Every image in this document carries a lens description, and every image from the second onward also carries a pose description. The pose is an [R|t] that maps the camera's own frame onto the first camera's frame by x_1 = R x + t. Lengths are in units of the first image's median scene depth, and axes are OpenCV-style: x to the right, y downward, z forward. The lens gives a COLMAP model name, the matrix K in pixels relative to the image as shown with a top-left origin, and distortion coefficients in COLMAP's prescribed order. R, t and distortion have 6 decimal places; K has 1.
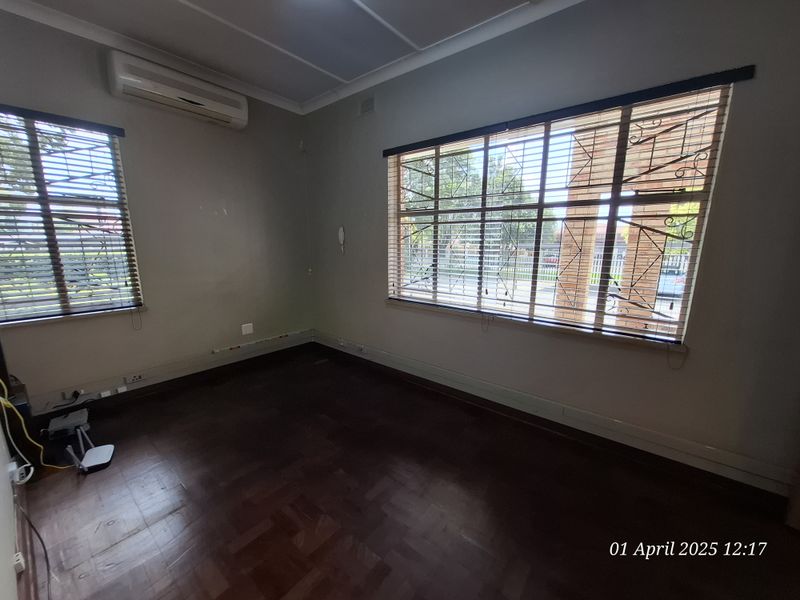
lens RADIAL K [[321.4, 0, 400.8], [0, 321.4, 304.3], [0, 0, 1]] dist [0.002630, 0.000242]
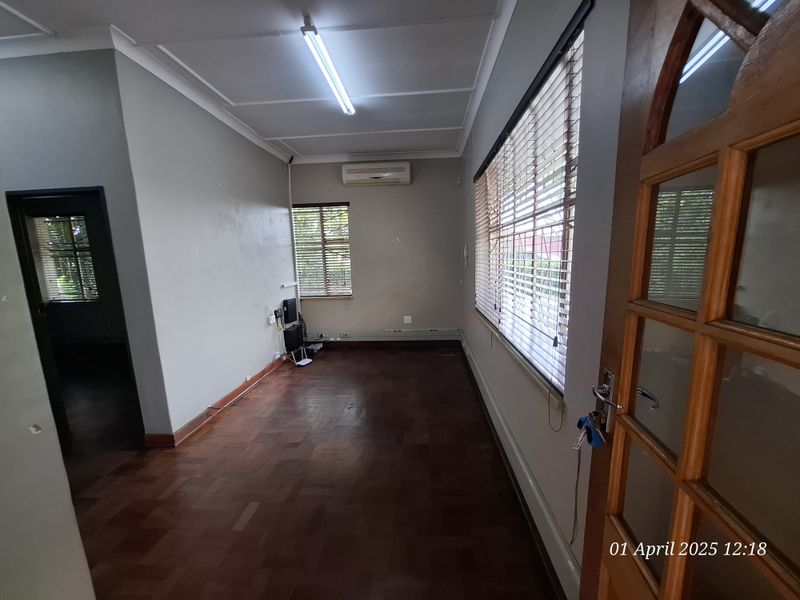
lens RADIAL K [[321.4, 0, 403.2], [0, 321.4, 304.1], [0, 0, 1]] dist [0.002630, 0.000242]
pose [[0.577907, 0.095191, -0.810532, 0.879689], [-0.125199, 0.991759, 0.027209, -0.039051], [0.806442, 0.085753, 0.585062, 0.195605]]
